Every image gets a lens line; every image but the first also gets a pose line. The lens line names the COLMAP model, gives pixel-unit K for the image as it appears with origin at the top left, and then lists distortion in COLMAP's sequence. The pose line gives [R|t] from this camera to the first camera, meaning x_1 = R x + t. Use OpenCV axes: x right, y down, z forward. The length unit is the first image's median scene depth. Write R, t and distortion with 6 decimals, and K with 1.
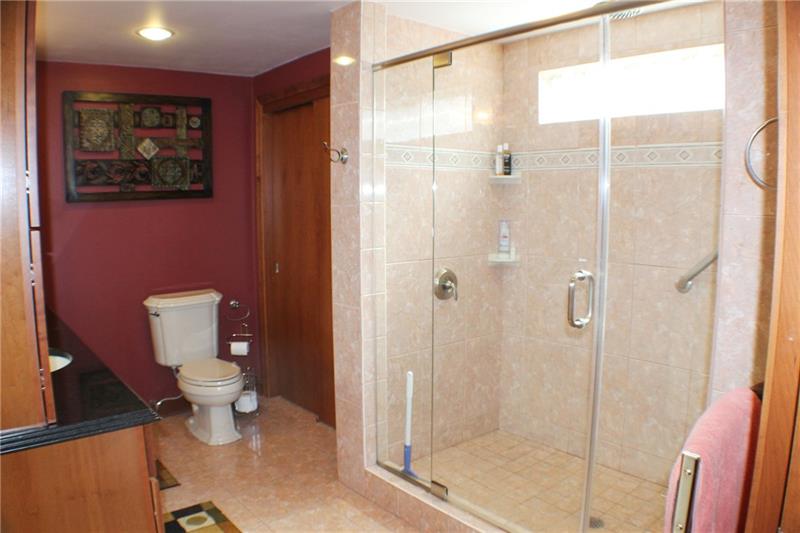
lens RADIAL K [[601.6, 0, 397.7], [0, 601.6, 265.4], [0, 0, 1]] dist [-0.225067, 0.126600]
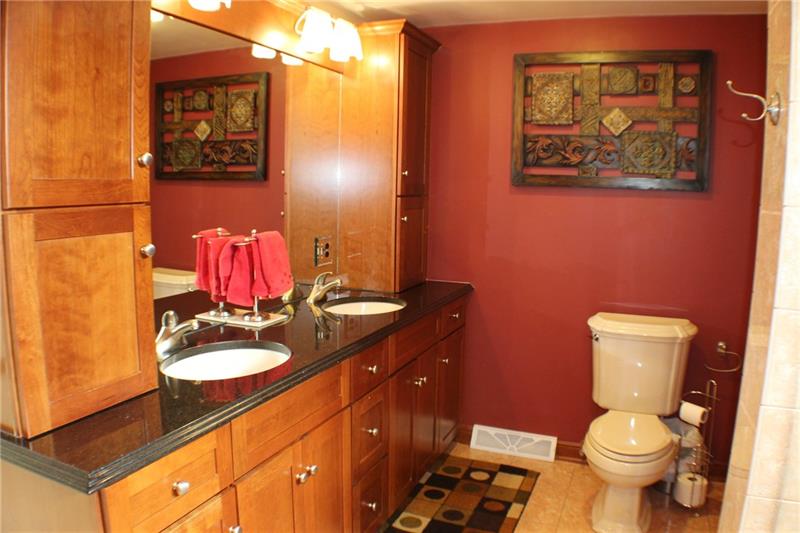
lens RADIAL K [[601.6, 0, 397.7], [0, 601.6, 265.4], [0, 0, 1]] dist [-0.225067, 0.126600]
pose [[0.458479, 0.141852, -0.877311, 0.132494], [-0.133773, 0.986947, 0.089670, -0.044608], [0.878579, 0.076249, 0.471471, 0.399944]]
